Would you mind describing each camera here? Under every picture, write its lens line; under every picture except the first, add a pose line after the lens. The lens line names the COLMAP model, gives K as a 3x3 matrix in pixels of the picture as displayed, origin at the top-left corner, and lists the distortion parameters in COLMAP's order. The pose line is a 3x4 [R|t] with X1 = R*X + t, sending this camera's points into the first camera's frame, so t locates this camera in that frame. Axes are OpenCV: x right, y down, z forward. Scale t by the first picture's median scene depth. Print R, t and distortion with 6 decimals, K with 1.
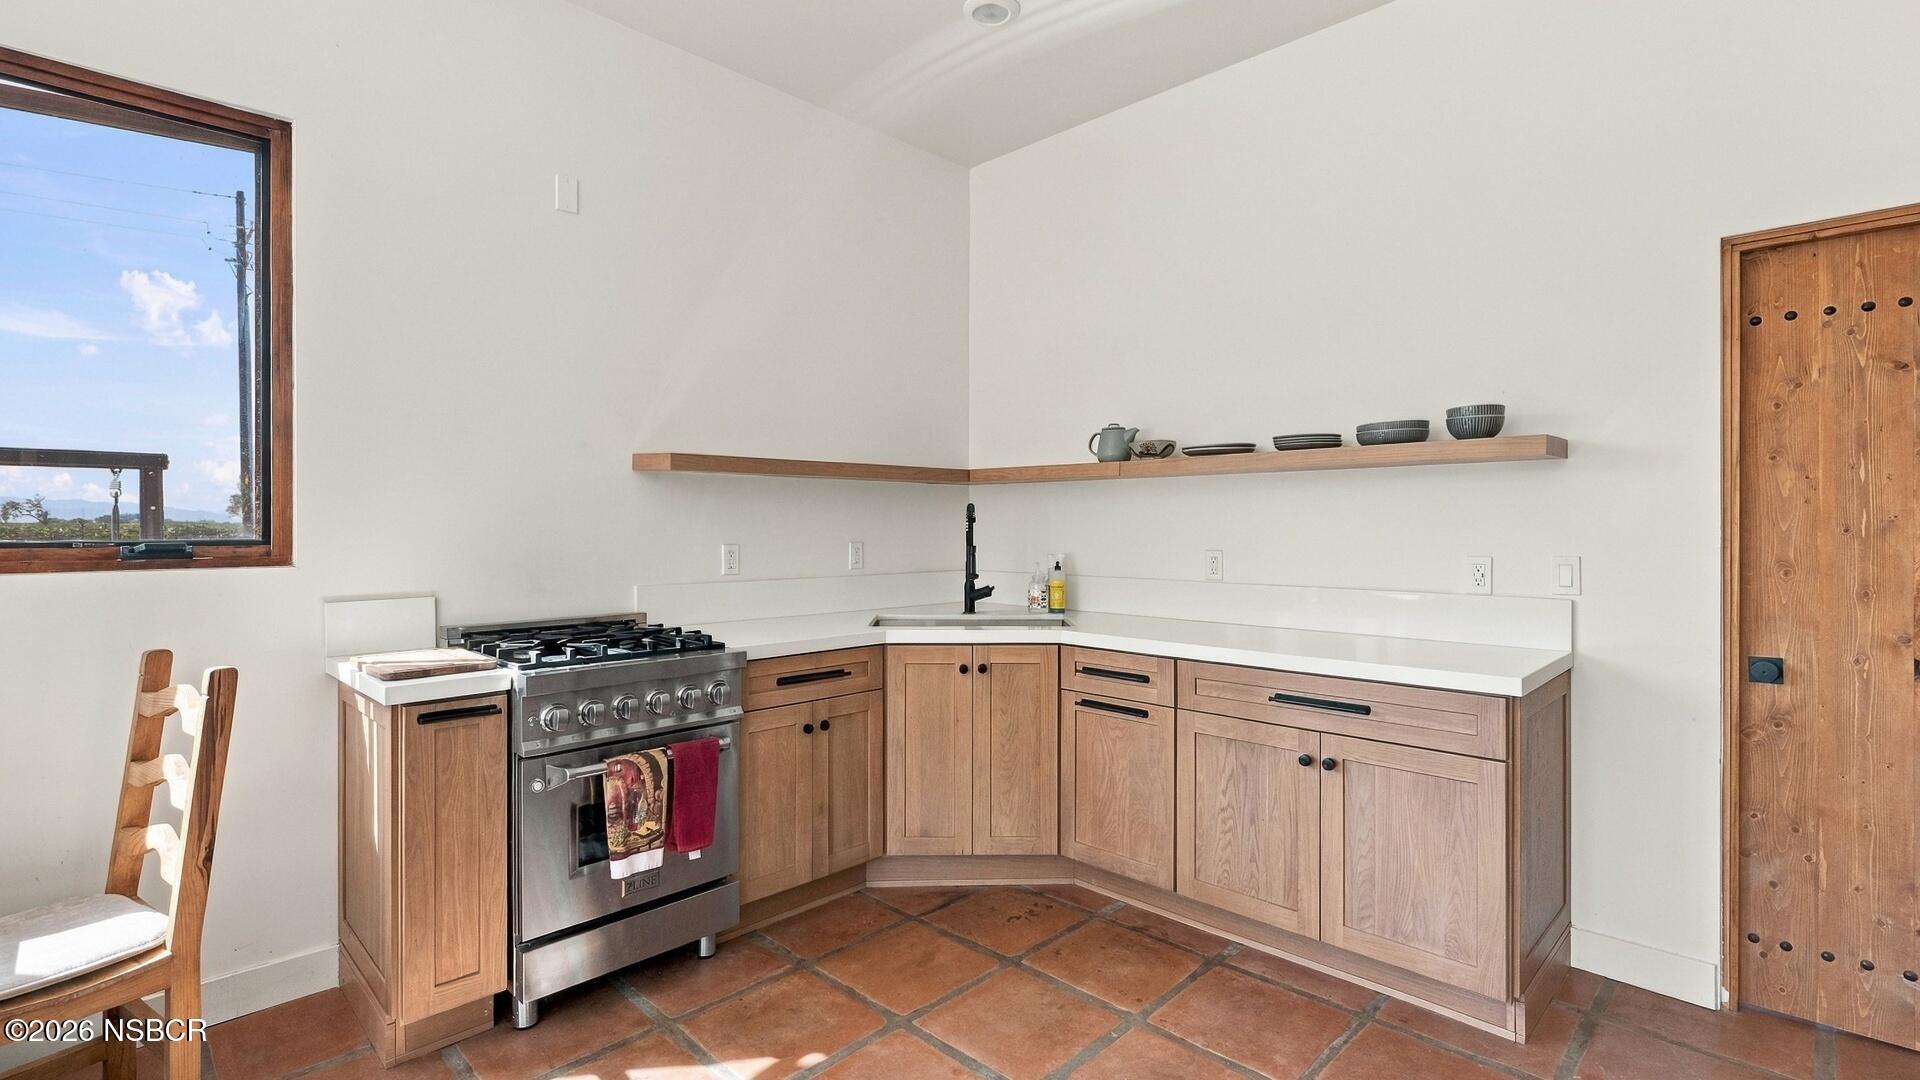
lens RADIAL K [[908.0, 0, 960.0], [0, 908.0, 540.0], [0, 0, 1]] dist [0.001434, 0.000727]
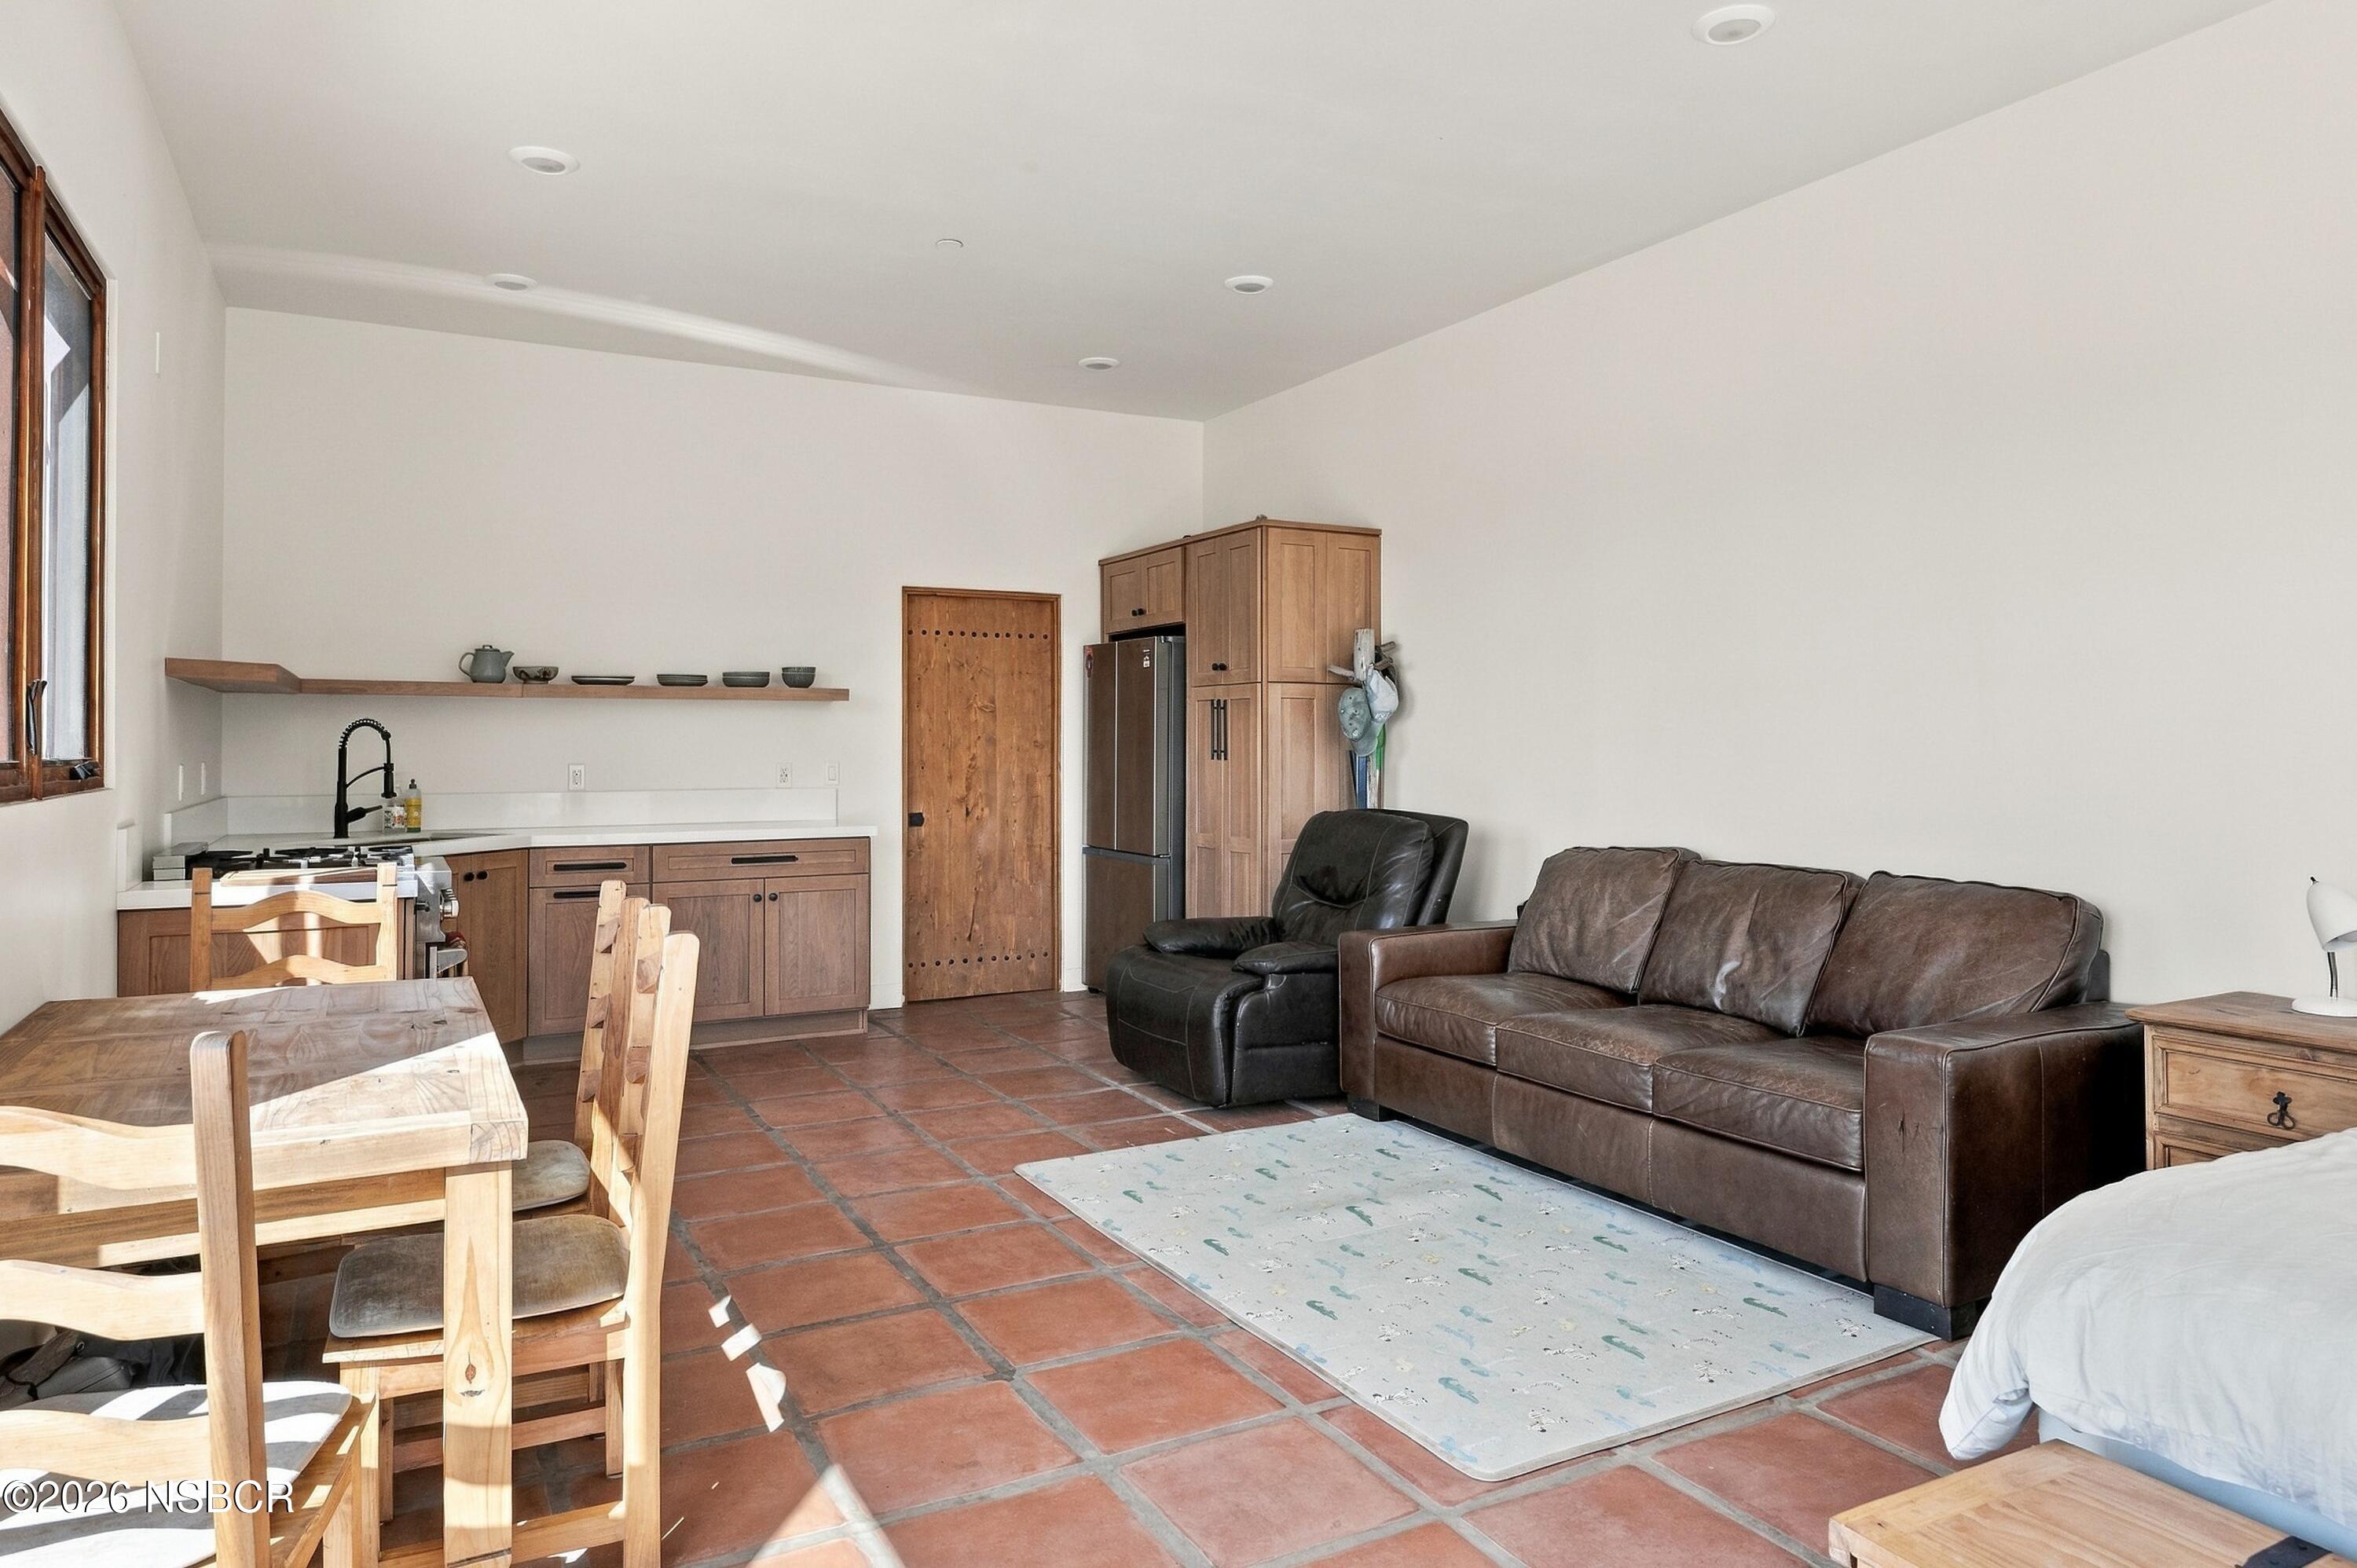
lens RADIAL K [[1634.2, 0, 1178.5], [0, 1634.2, 784.0], [0, 0, 1]] dist [0.001585, 0.002231]
pose [[0.302184, -0.031378, 0.952733, -1.988593], [0.011781, 0.999505, 0.029182, -0.019819], [-0.953177, 0.002405, 0.302404, -0.494362]]
